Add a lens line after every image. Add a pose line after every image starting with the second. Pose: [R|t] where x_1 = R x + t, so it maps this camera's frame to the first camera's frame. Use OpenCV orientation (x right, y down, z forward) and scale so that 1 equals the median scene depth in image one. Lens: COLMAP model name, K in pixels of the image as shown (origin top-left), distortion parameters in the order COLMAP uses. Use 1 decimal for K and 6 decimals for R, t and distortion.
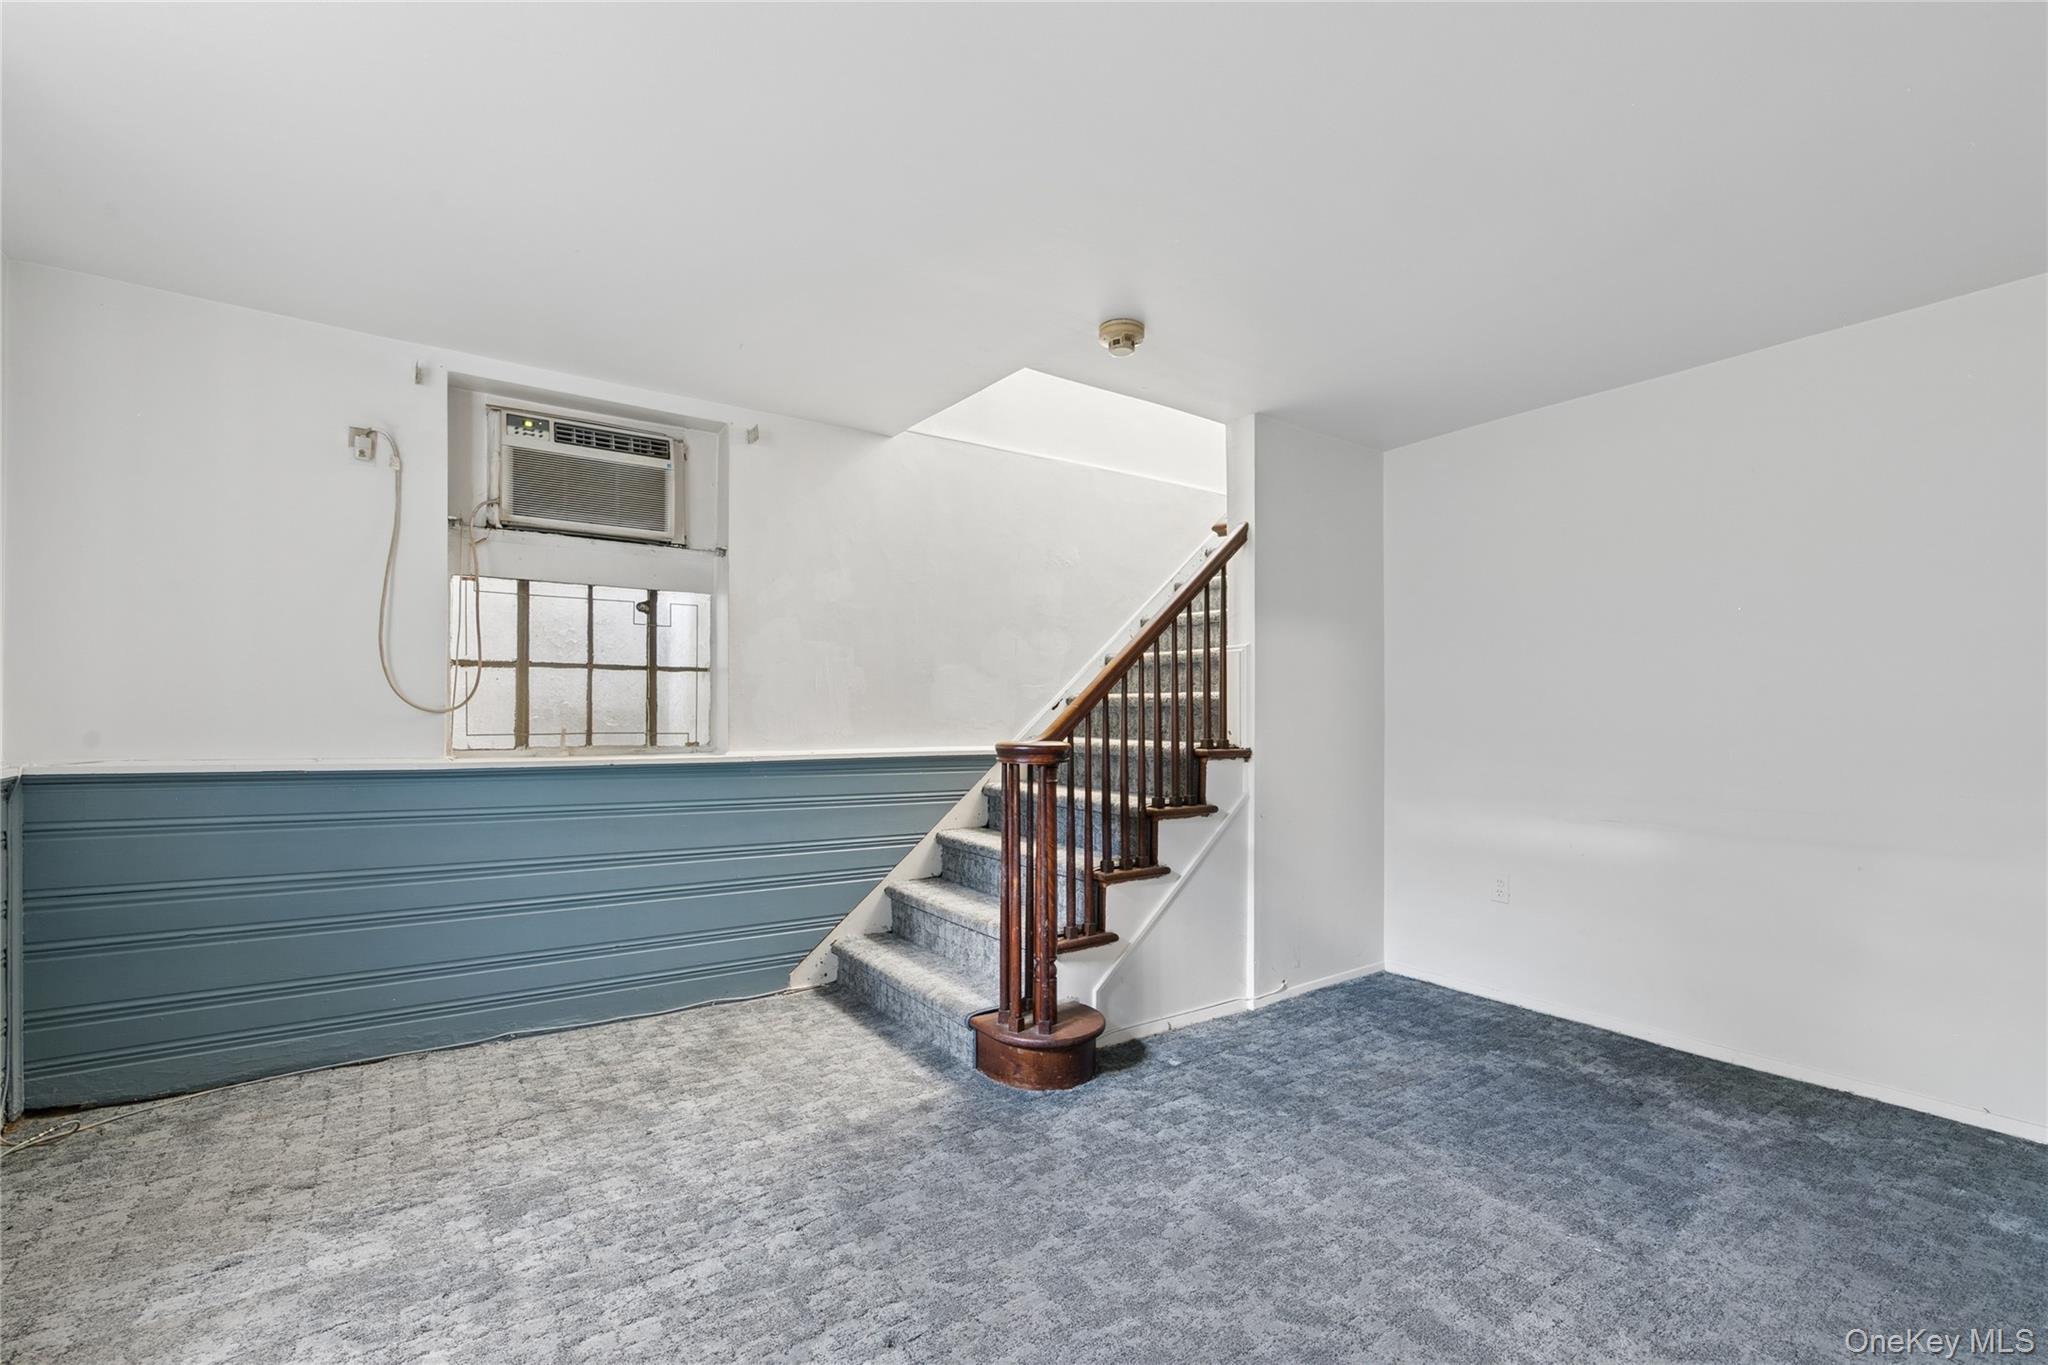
lens RADIAL K [[907.8, 0, 1038.3], [0, 907.8, 671.9], [0, 0, 1]] dist [0.000393, 0.000546]
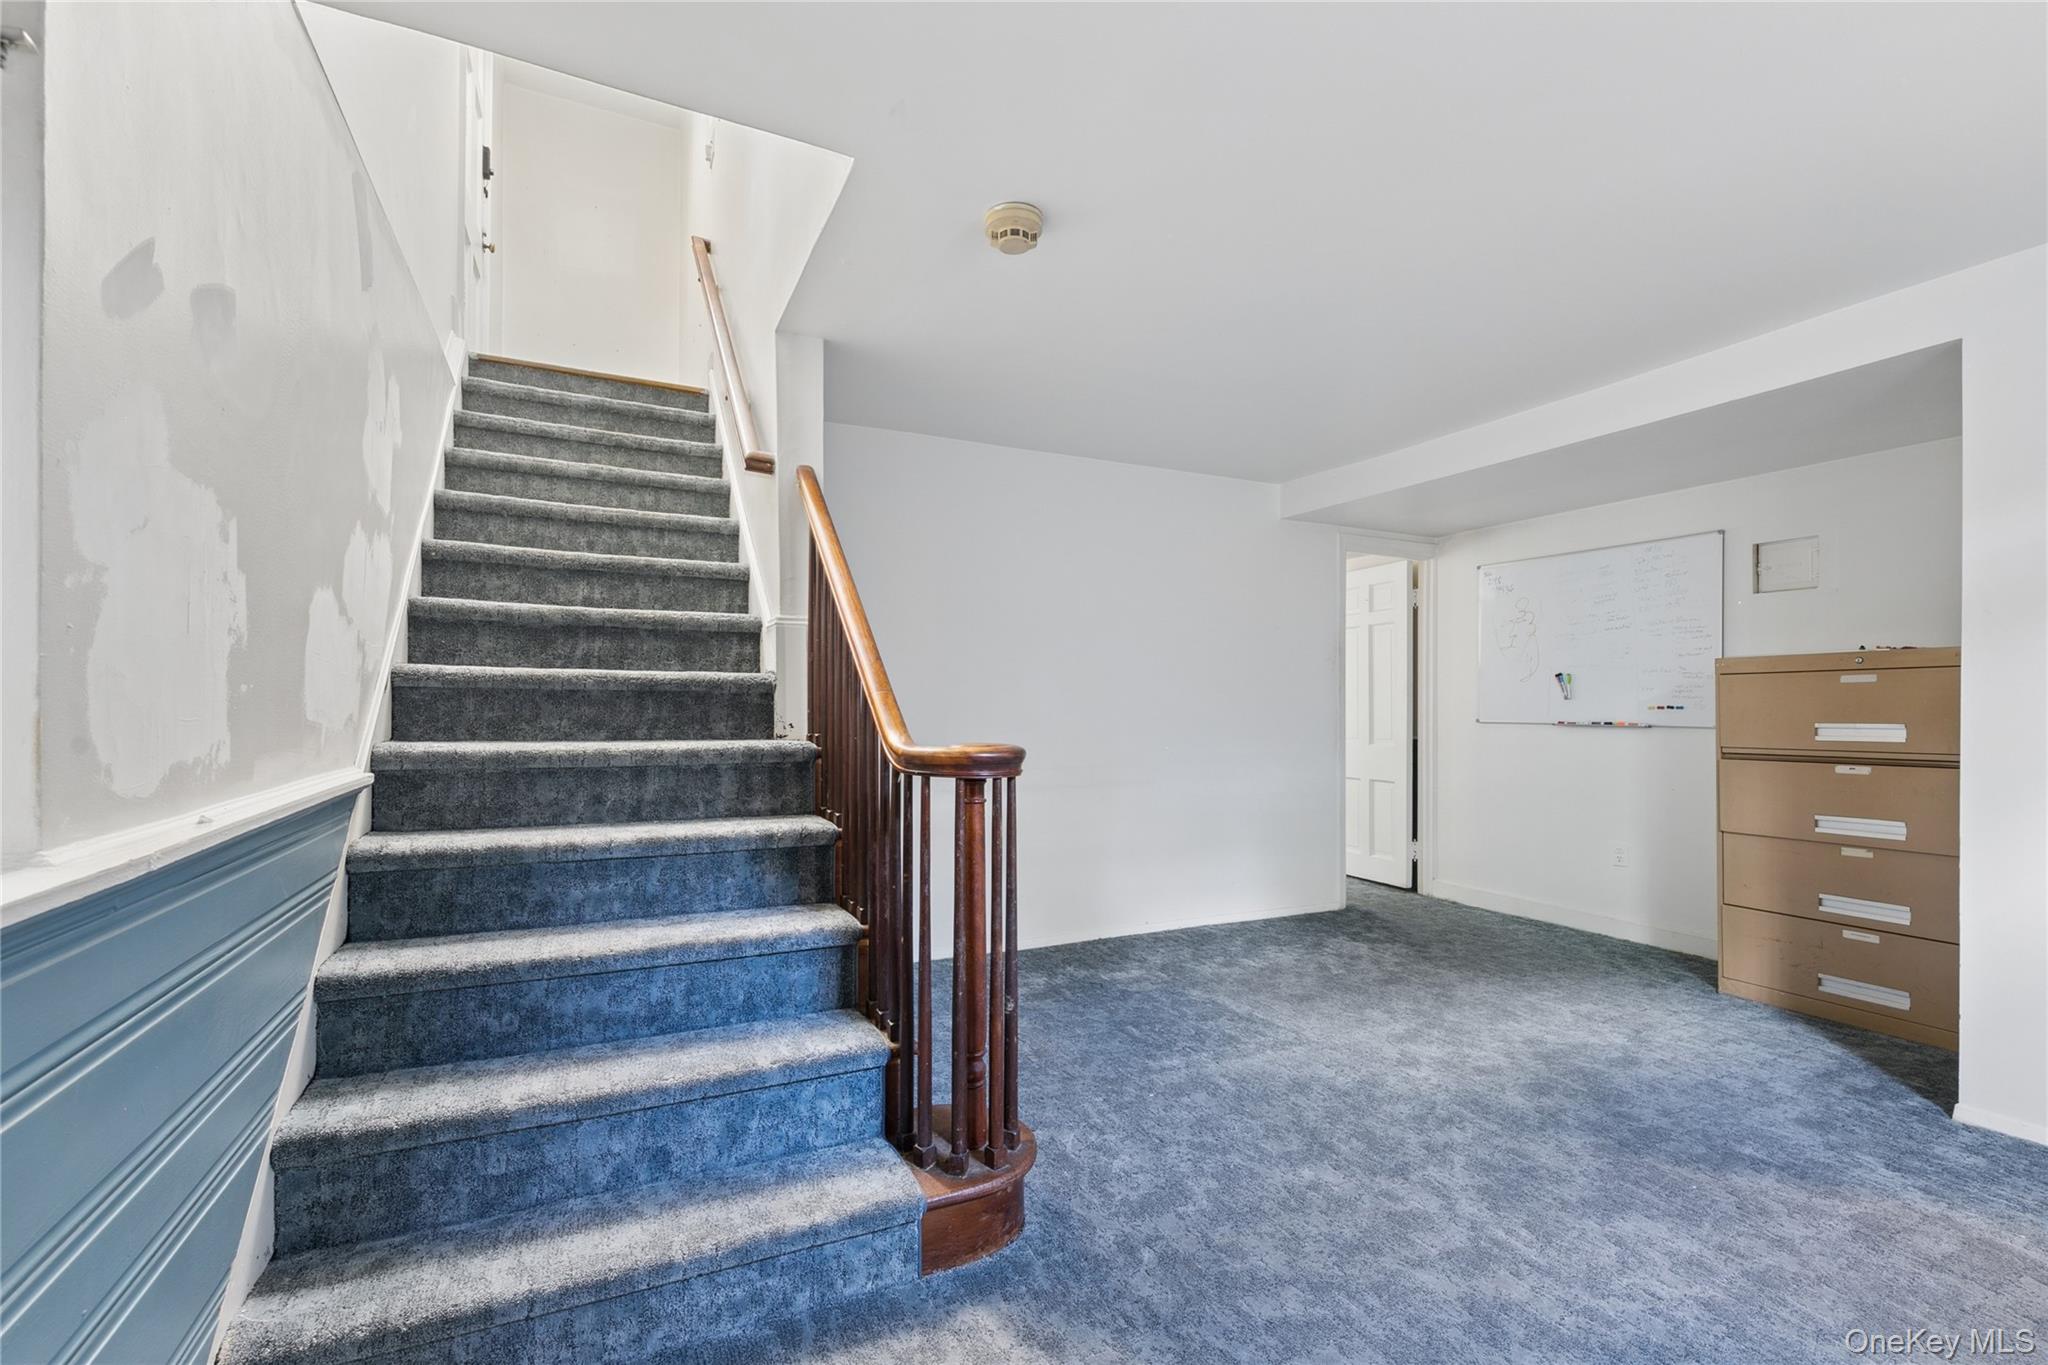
lens RADIAL K [[907.8, 0, 1038.3], [0, 907.8, 671.9], [0, 0, 1]] dist [0.000393, 0.000546]
pose [[0.168120, 0.027947, 0.985370, -0.724100], [-0.045850, 0.998738, -0.020504, 0.038790], [-0.984700, -0.041732, 0.169189, 0.896393]]
